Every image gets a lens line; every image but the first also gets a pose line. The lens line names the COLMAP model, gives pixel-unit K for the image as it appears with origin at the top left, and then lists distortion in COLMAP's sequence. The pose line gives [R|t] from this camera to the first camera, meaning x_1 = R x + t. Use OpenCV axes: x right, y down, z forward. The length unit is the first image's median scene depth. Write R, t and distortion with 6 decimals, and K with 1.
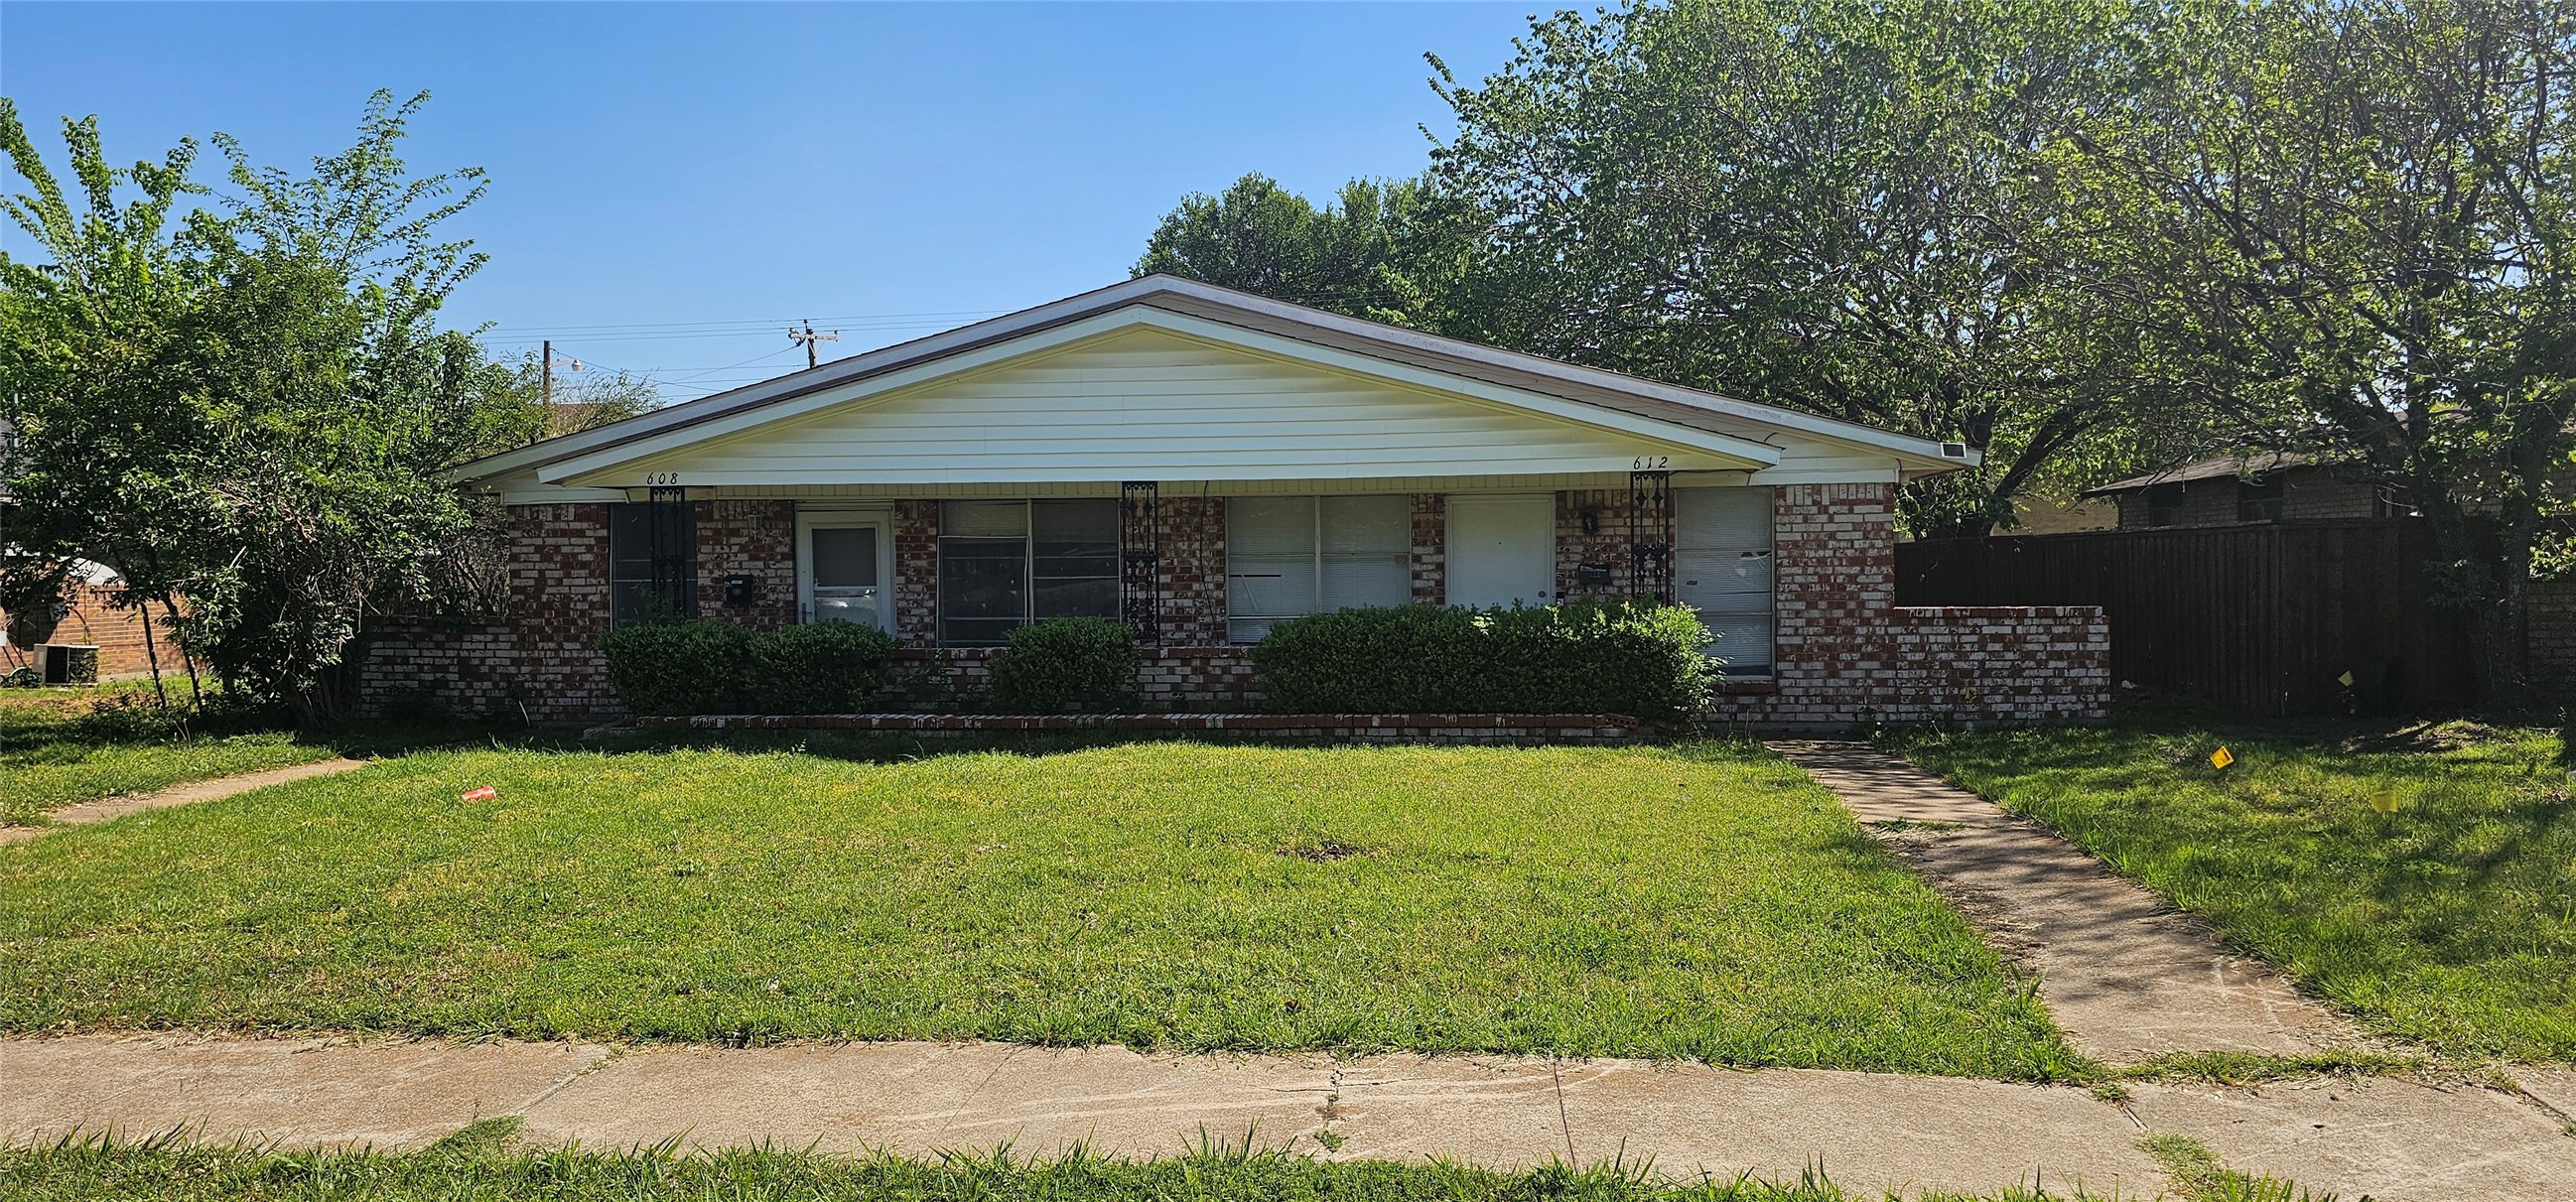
lens RADIAL K [[1707.1, 0, 1288.0], [0, 1707.1, 601.0], [0, 0, 1]] dist [0.055335, -0.001213]
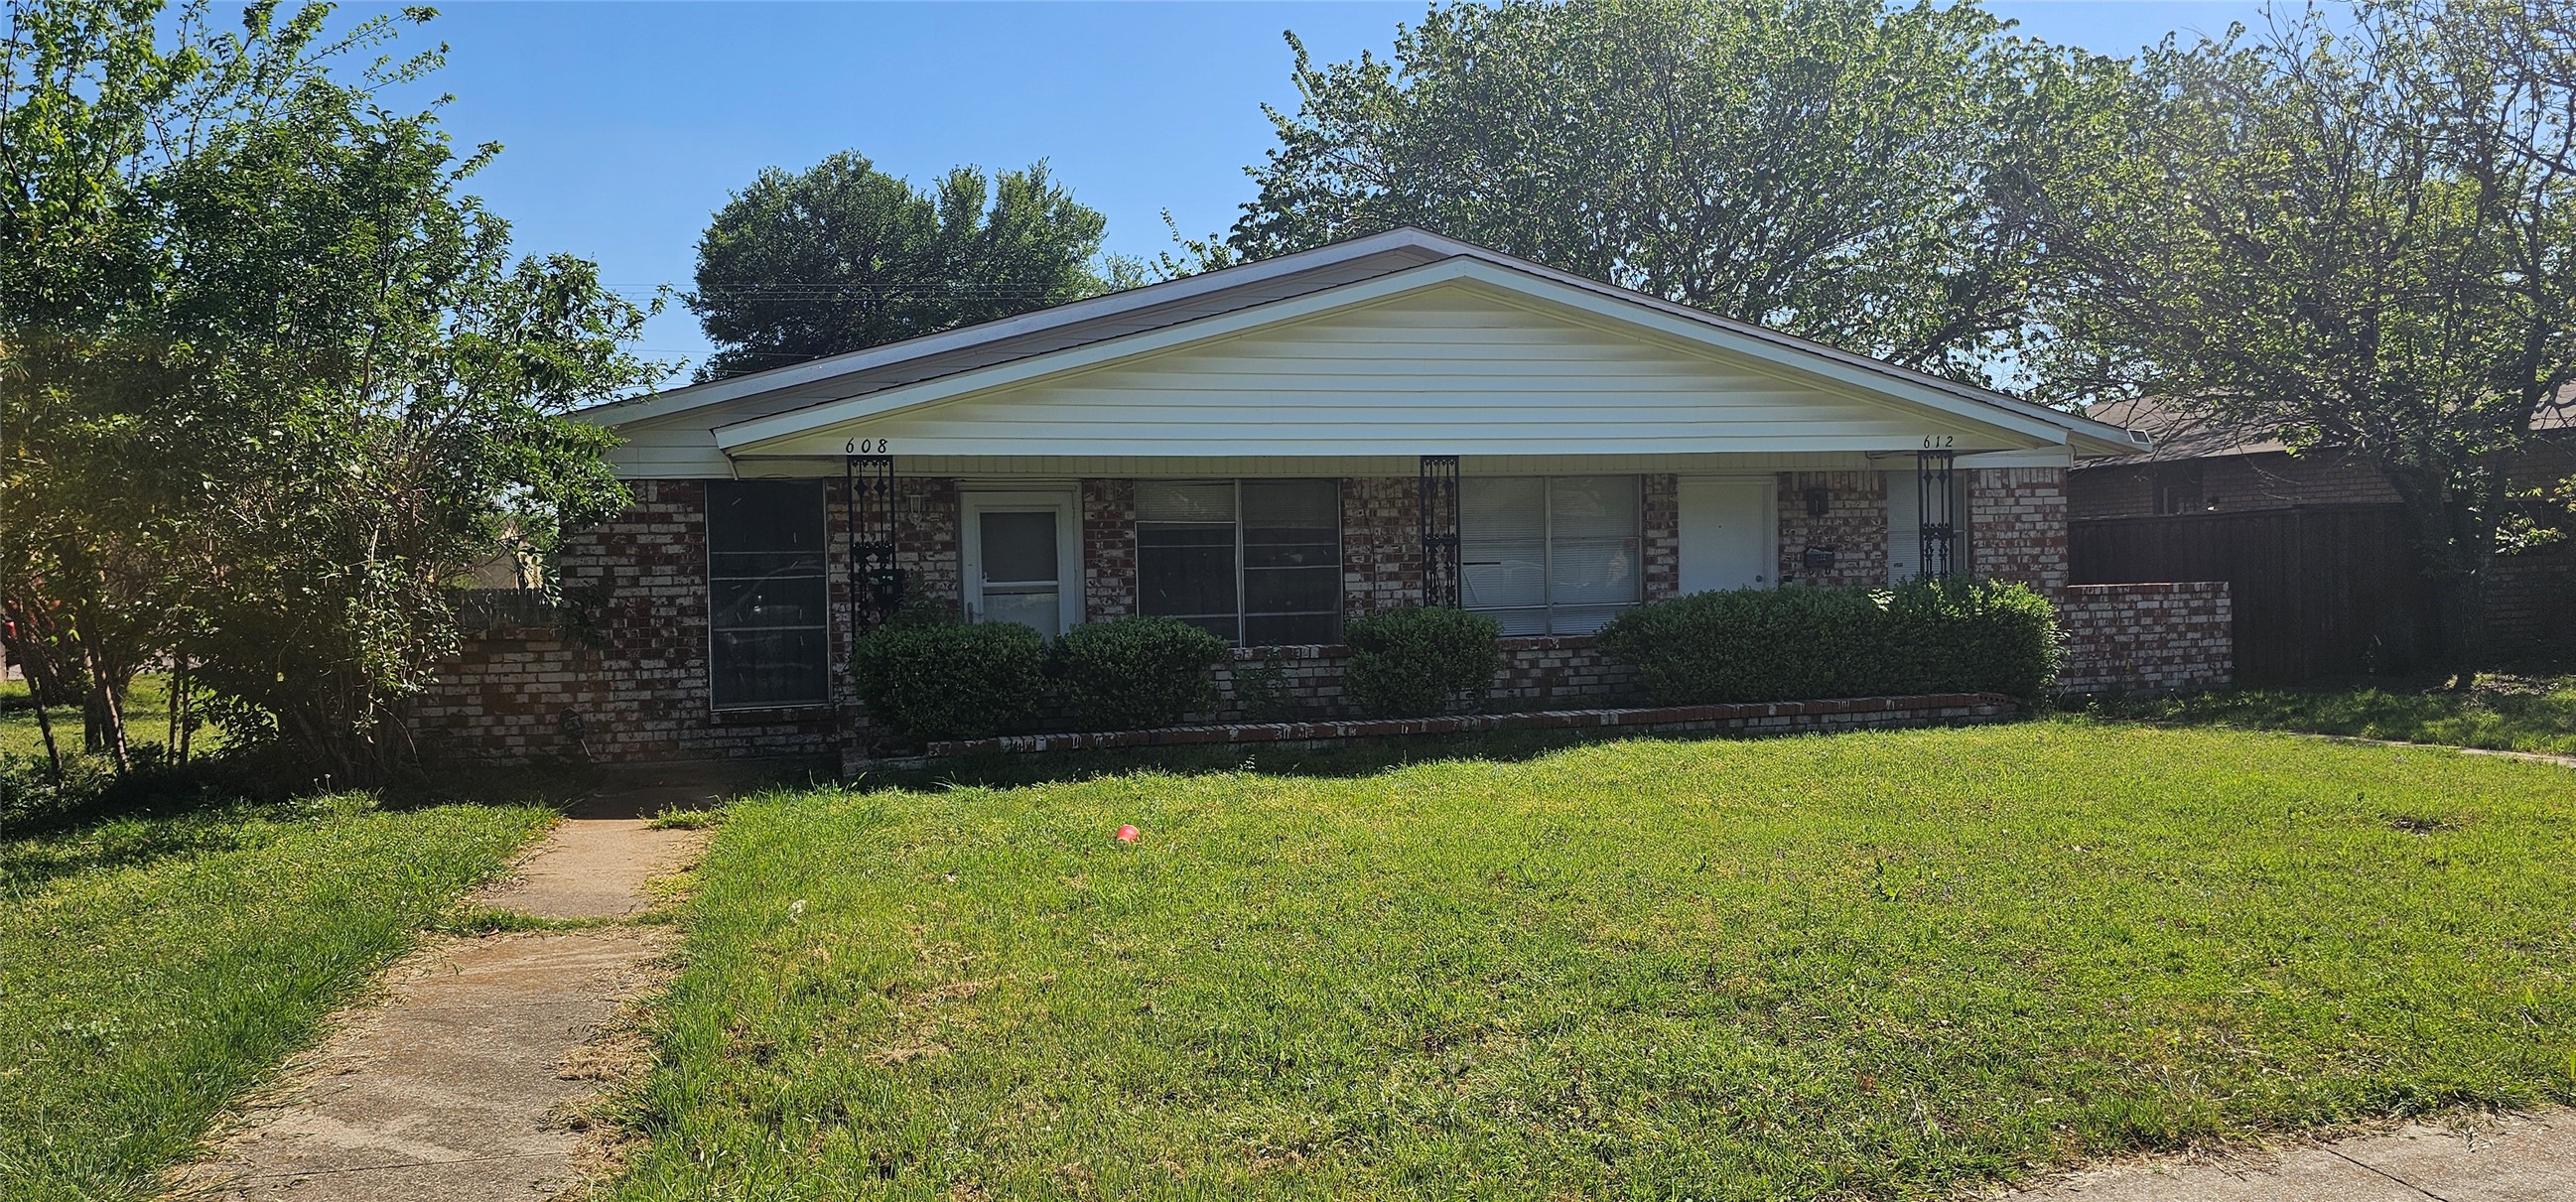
lens RADIAL K [[1707.1, 0, 1288.0], [0, 1707.1, 601.0], [0, 0, 1]] dist [0.055335, -0.001213]
pose [[0.928291, -0.017230, 0.371456, -0.467290], [0.021438, 0.999744, -0.007201, 0.010123], [-0.371237, 0.014648, 0.928423, 0.189195]]
